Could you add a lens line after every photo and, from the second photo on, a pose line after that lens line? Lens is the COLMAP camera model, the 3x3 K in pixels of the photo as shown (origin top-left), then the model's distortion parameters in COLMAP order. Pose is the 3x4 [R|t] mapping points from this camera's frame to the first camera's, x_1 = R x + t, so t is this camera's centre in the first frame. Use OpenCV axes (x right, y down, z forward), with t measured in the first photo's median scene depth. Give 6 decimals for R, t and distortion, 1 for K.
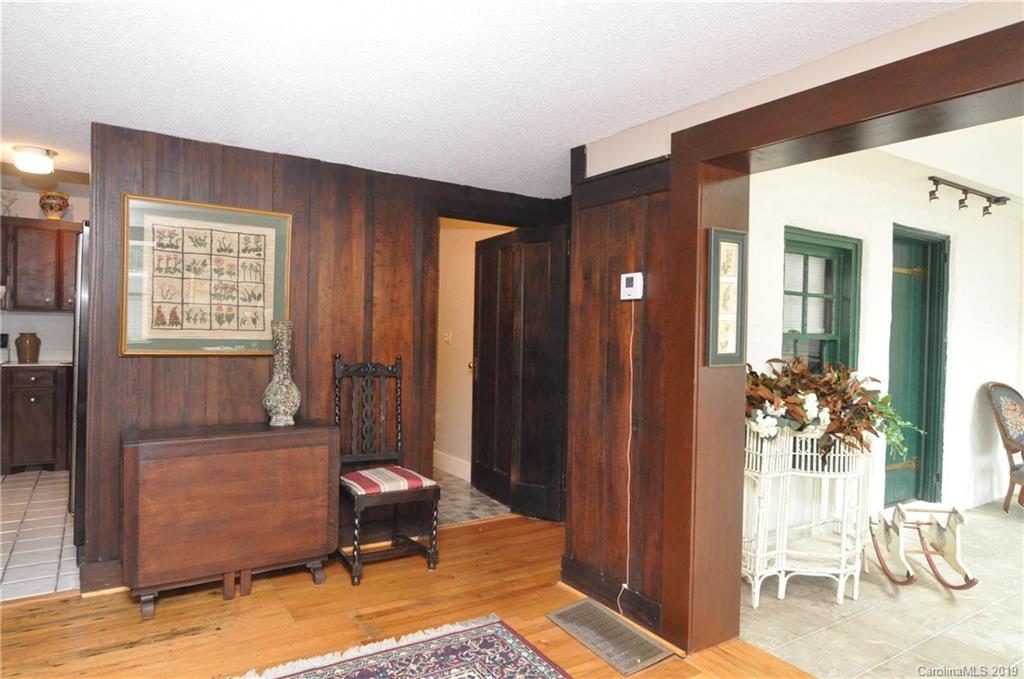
lens RADIAL K [[616.6, 0, 512.0], [0, 616.6, 339.5], [0, 0, 1]] dist [0.000656, -0.027151]
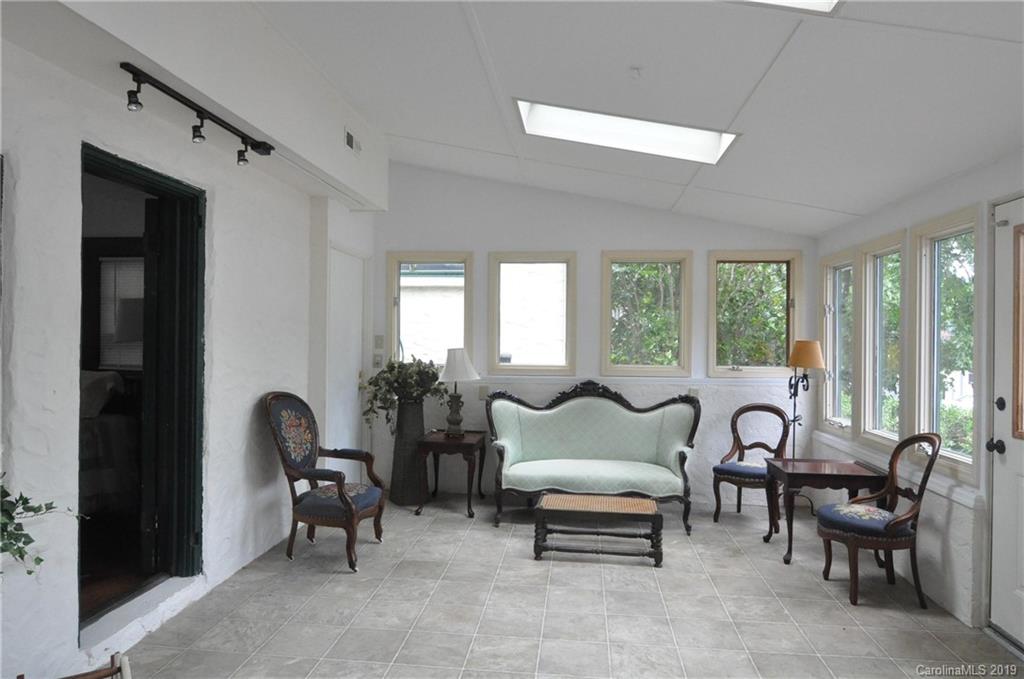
lens RADIAL K [[648.5, 0, 512.0], [0, 648.5, 339.5], [0, 0, 1]] dist [0.003896, 0.001058]
pose [[0.608532, -0.018451, 0.793315, 0.334067], [0.017269, 0.999801, 0.010006, -0.000753], [-0.793341, 0.007611, 0.608729, 0.267051]]
